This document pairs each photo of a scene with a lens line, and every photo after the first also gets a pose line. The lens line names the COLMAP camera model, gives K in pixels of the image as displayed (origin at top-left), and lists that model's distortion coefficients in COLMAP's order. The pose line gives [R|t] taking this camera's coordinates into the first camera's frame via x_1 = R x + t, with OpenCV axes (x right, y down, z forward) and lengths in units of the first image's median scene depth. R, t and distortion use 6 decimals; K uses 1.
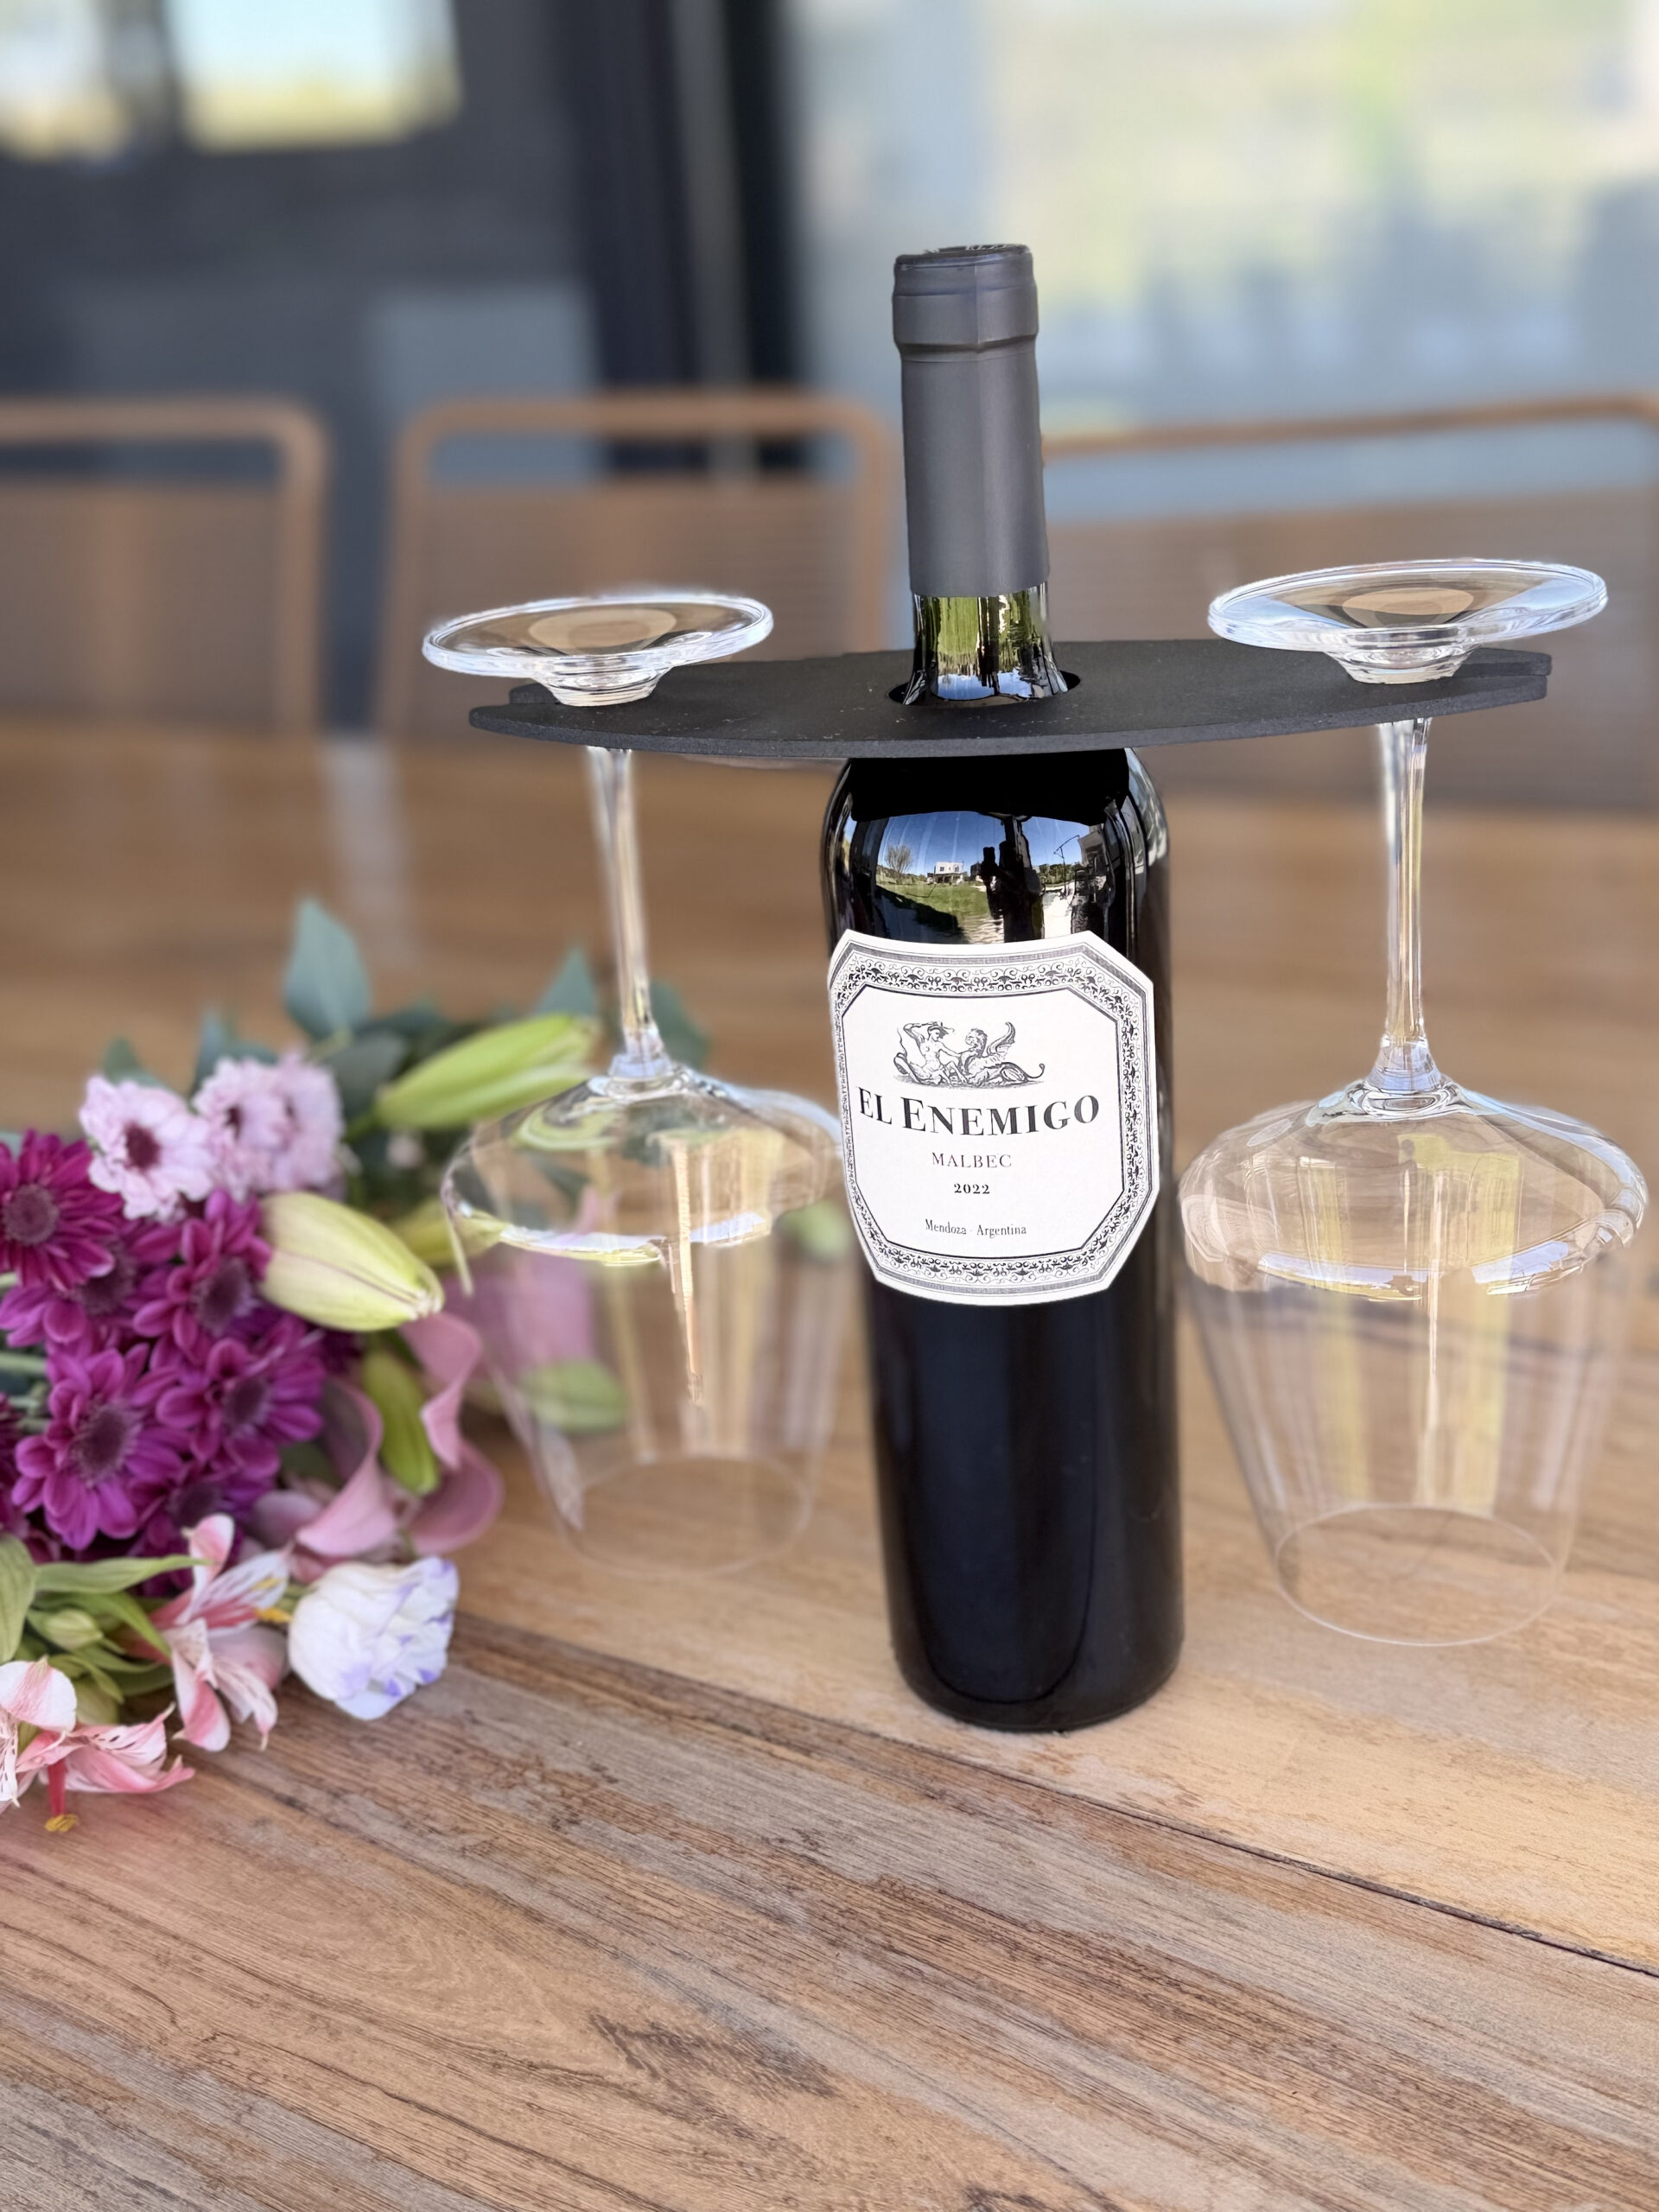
lens RADIAL K [[2612.2, 0, 827.5], [0, 2612.2, 1112.7], [0, 0, 1]] dist [0.073676, 0.000000]
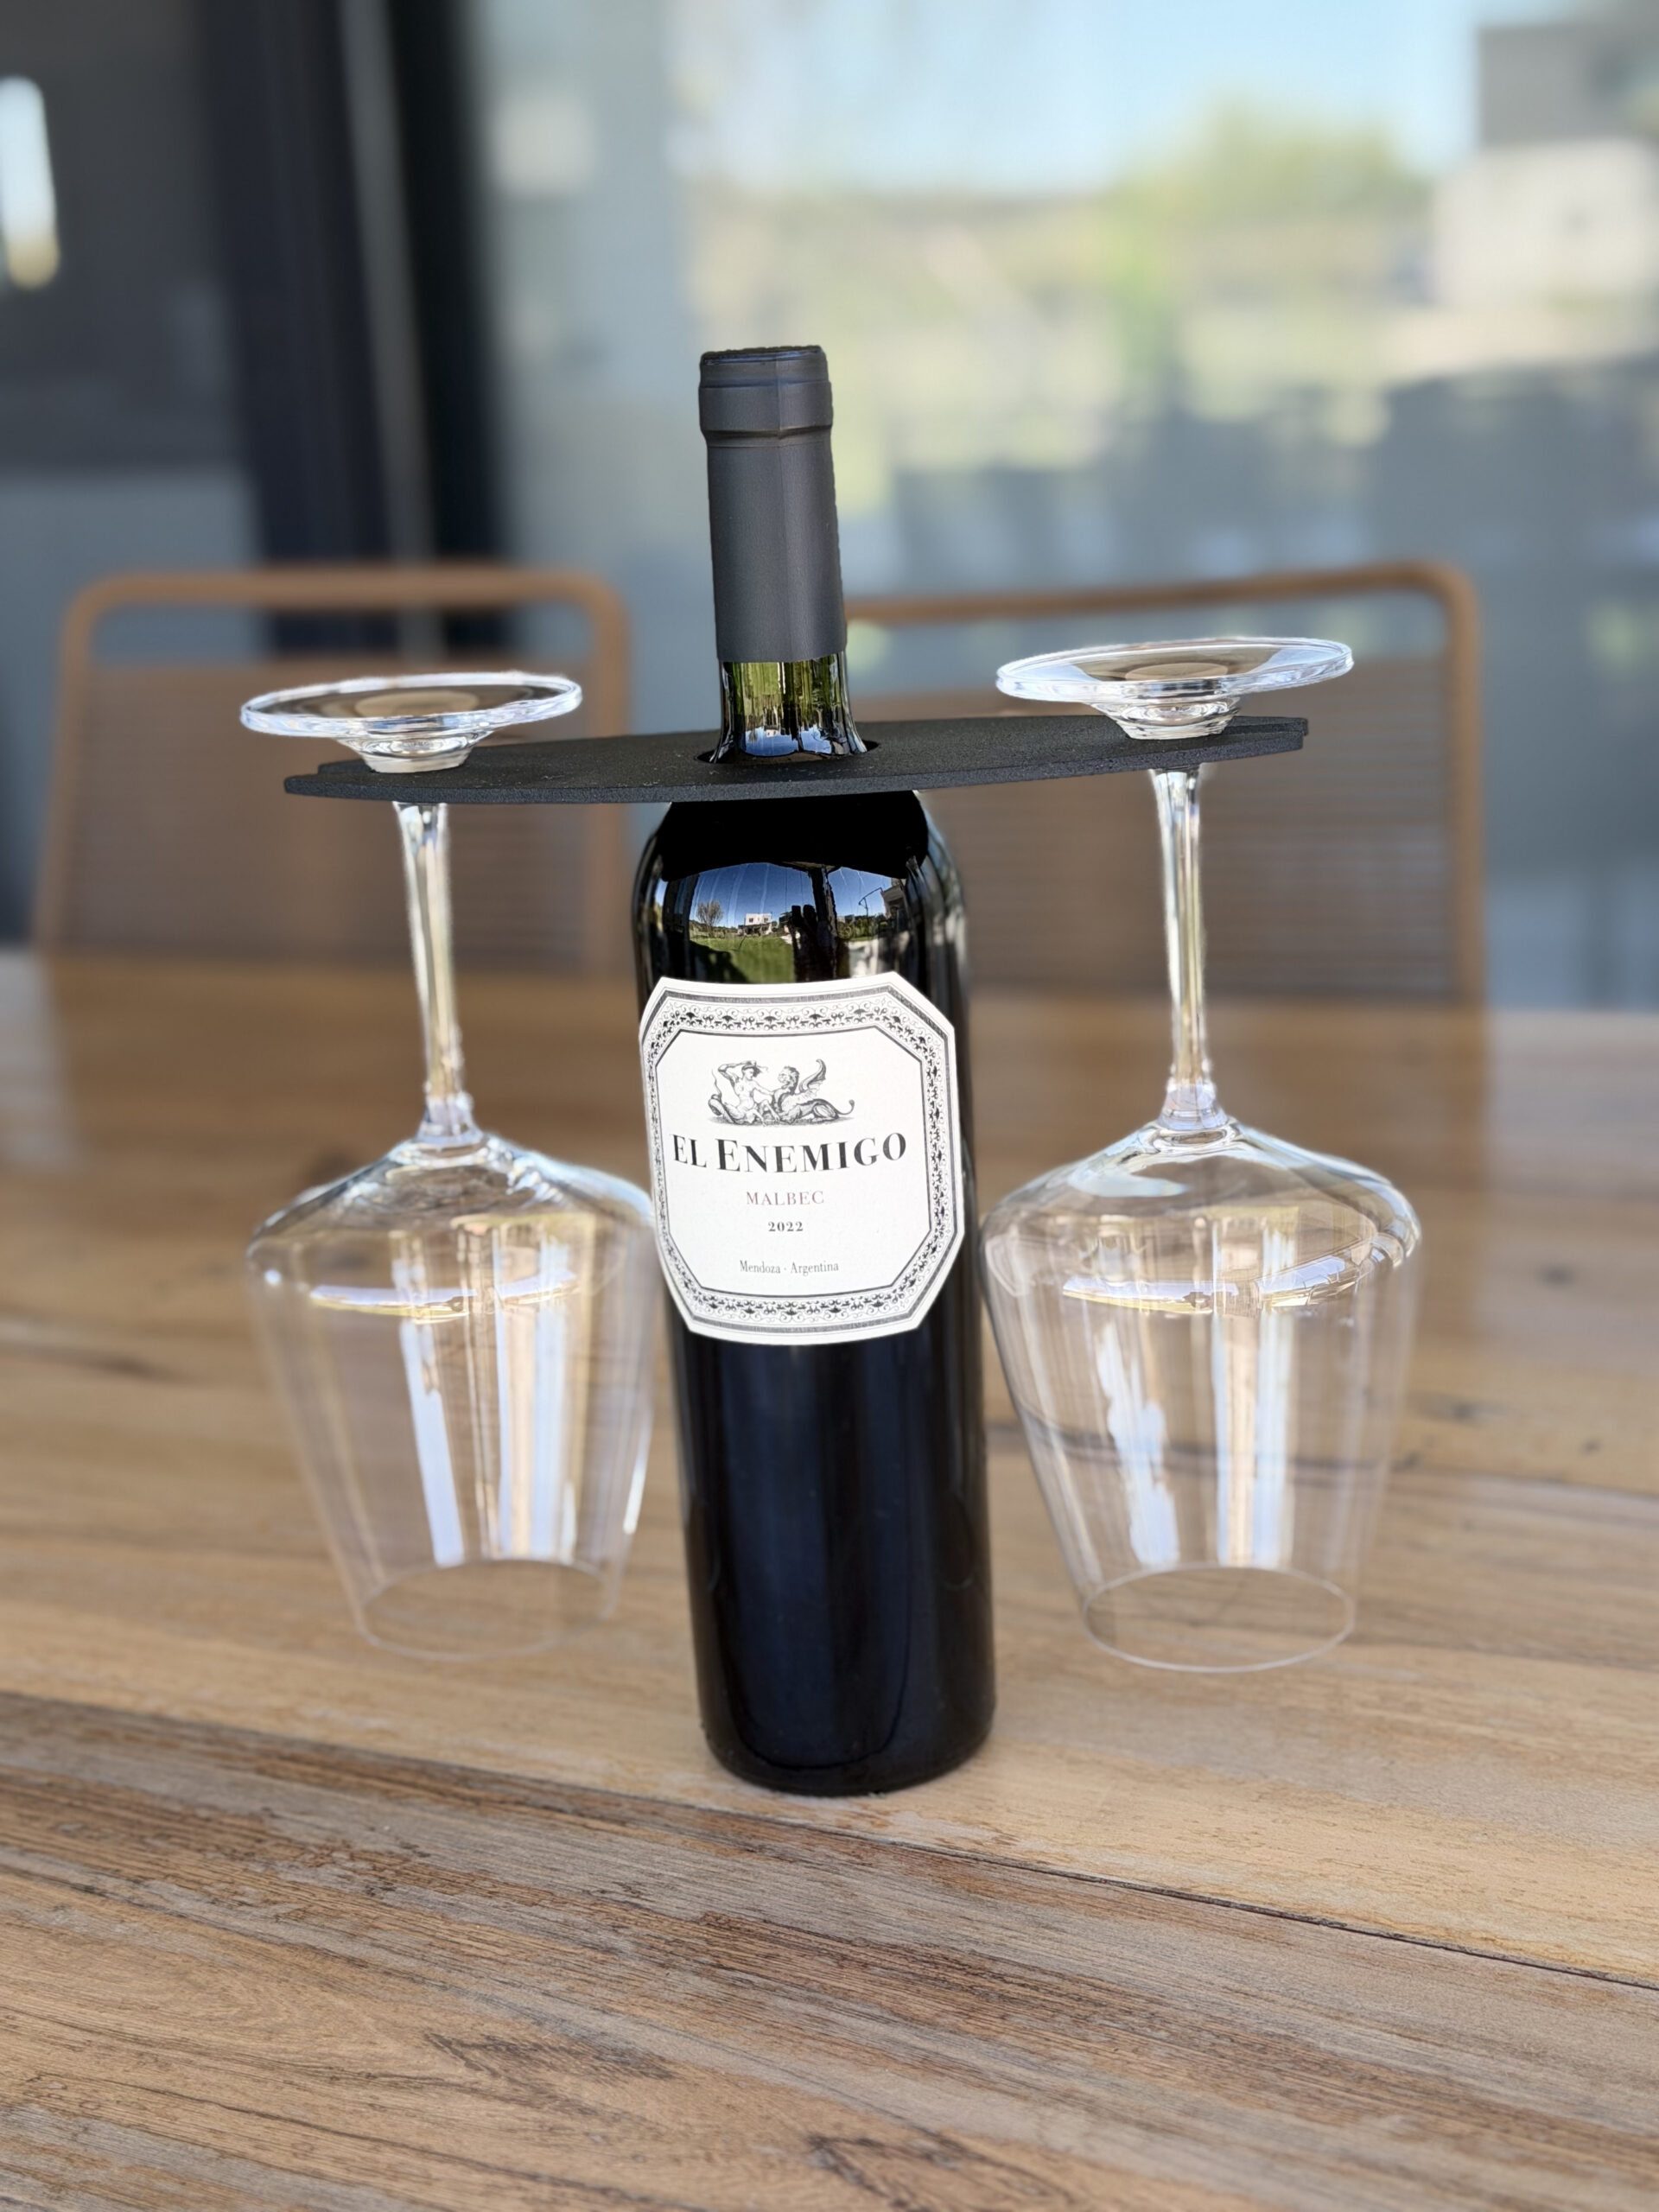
lens RADIAL K [[3277.8, 0, 852.2], [0, 3277.8, 1106.1], [0, 0, 1]] dist [0.078853, 0.000000]
pose [[0.994311, -0.007731, 0.106232, -0.055835], [0.020415, 0.992704, -0.118837, 0.136346], [-0.104539, 0.120330, 0.987214, -0.288658]]
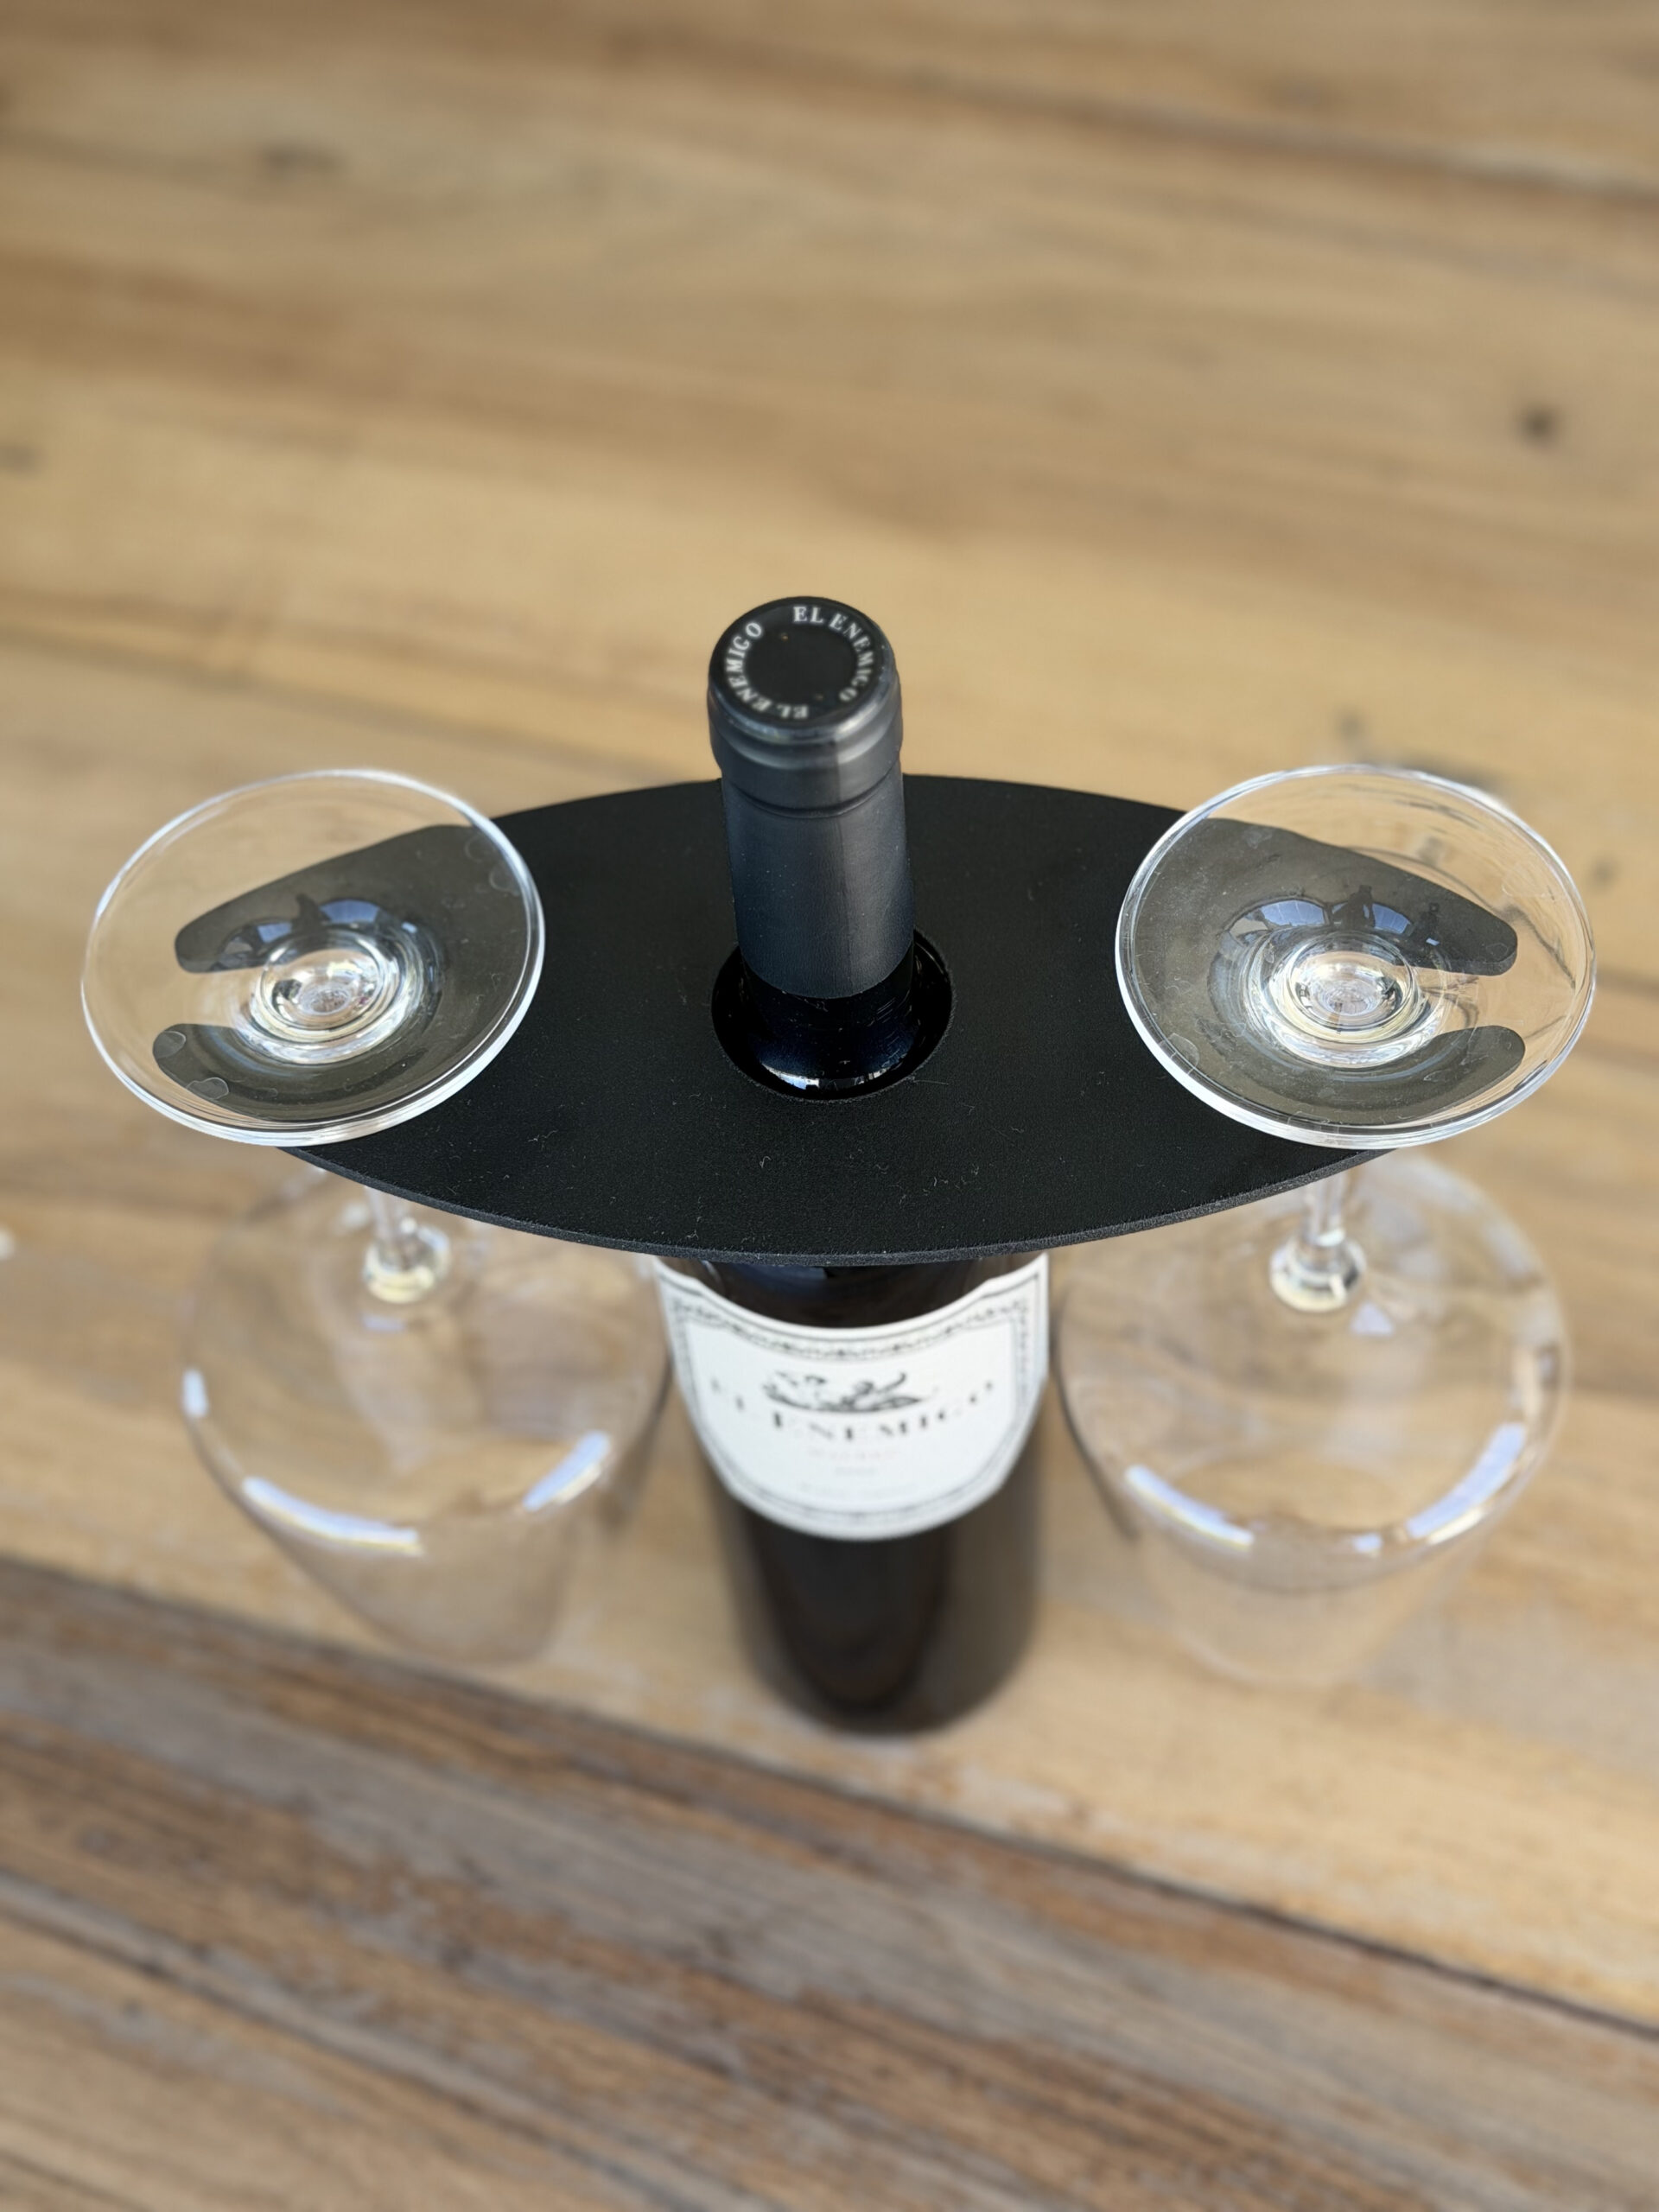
lens RADIAL K [[3277.8, 0, 847.5], [0, 3277.8, 1125.2], [0, 0, 1]] dist [0.078853, 0.000000]
pose [[0.969762, -0.186196, 0.157775, -0.101048], [0.062563, 0.814538, 0.576727, -0.707545], [-0.235898, -0.549417, 0.801557, 0.172440]]
